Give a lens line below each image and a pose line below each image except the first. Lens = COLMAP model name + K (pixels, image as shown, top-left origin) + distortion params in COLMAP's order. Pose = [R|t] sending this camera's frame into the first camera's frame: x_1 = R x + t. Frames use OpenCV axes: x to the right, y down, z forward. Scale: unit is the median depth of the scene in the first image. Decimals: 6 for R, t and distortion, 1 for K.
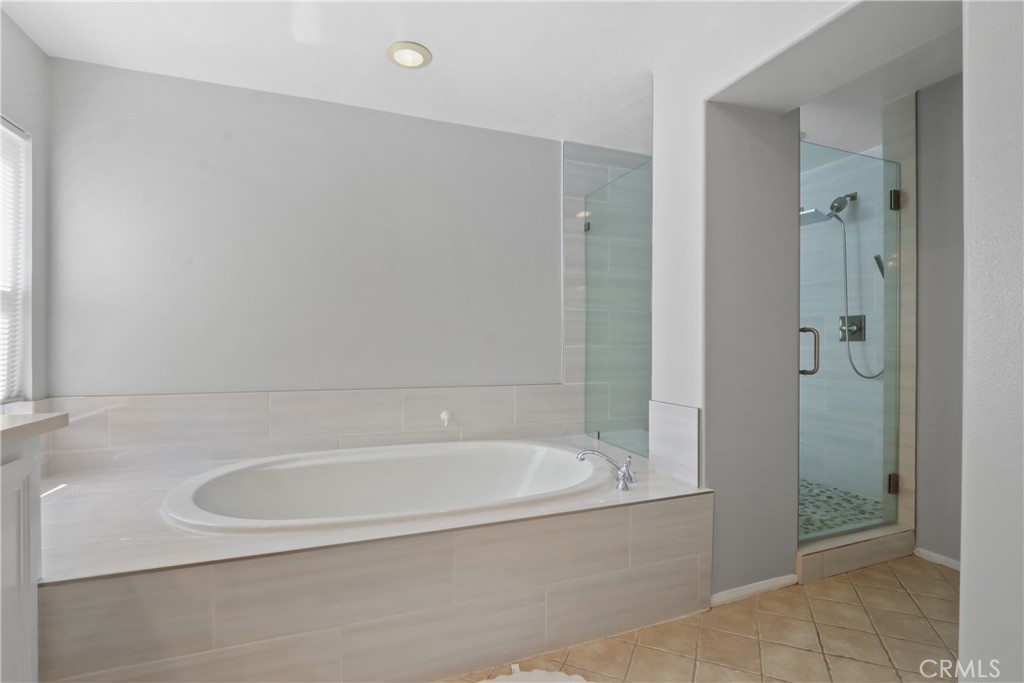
lens RADIAL K [[473.6, 0, 512.6], [0, 473.6, 340.8], [0, 0, 1]] dist [-0.015444, 0.000925]
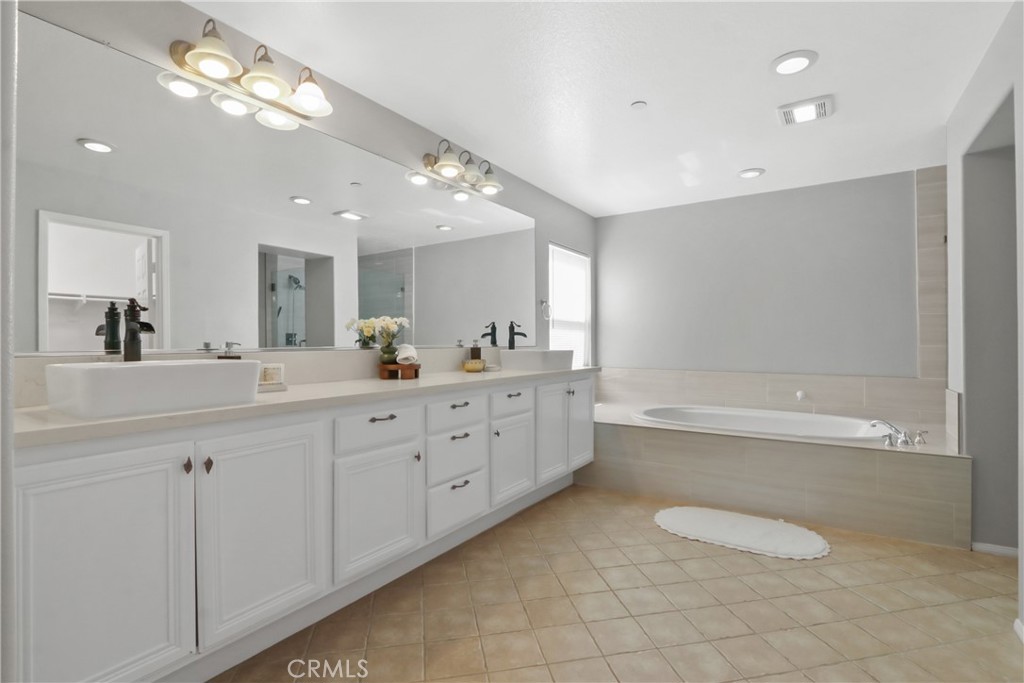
lens RADIAL K [[473.6, 0, 515.7], [0, 473.6, 341.4], [0, 0, 1]] dist [-0.015444, 0.000925]
pose [[0.578923, -0.002634, -0.815378, 0.689405], [0.000622, 0.999996, -0.002789, 0.004425], [0.815382, 0.001107, 0.578922, -0.689135]]
